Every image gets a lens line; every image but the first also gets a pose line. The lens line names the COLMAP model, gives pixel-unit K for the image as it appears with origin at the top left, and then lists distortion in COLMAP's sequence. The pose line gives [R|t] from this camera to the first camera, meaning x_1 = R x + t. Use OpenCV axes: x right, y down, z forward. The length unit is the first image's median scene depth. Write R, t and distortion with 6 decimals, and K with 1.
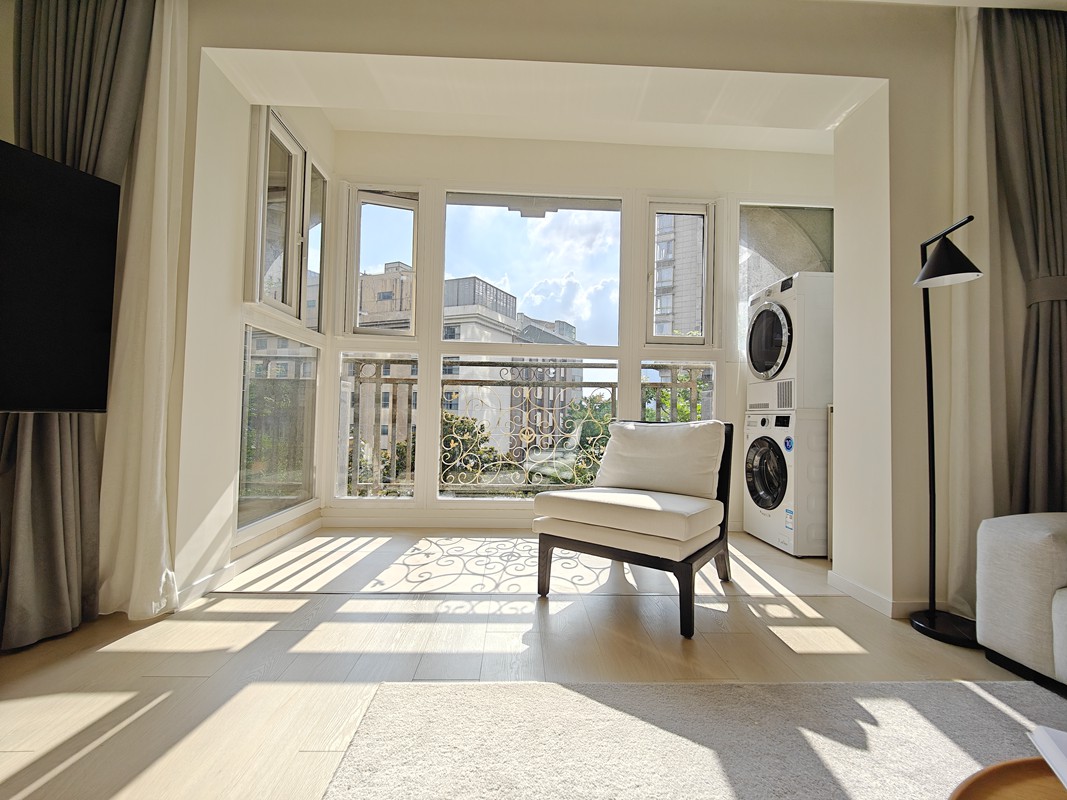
lens RADIAL K [[463.9, 0, 531.4], [0, 463.9, 398.9], [0, 0, 1]] dist [-0.002300, -0.000745]
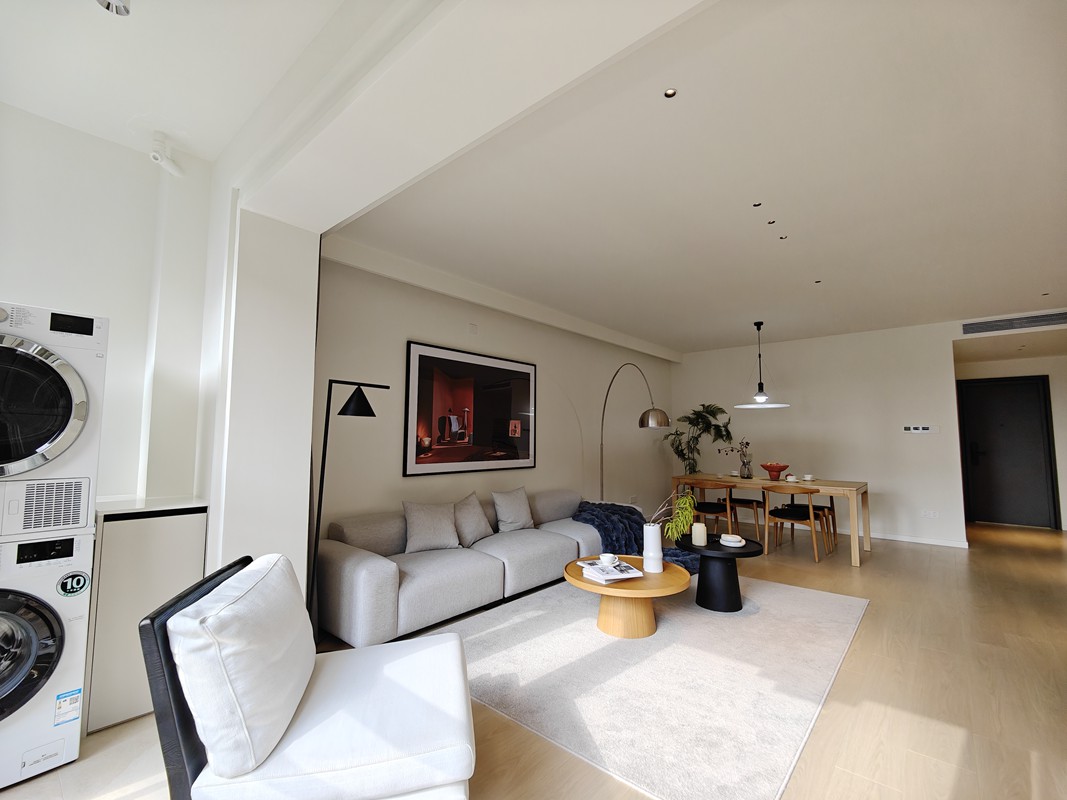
lens RADIAL K [[463.9, 0, 531.4], [0, 463.9, 398.9], [0, 0, 1]] dist [-0.002300, -0.000745]
pose [[-0.727515, 0.034803, 0.685208, -0.346378], [-0.043894, 0.994306, -0.097106, -0.123069], [-0.684686, -0.100723, -0.721845, 1.096227]]
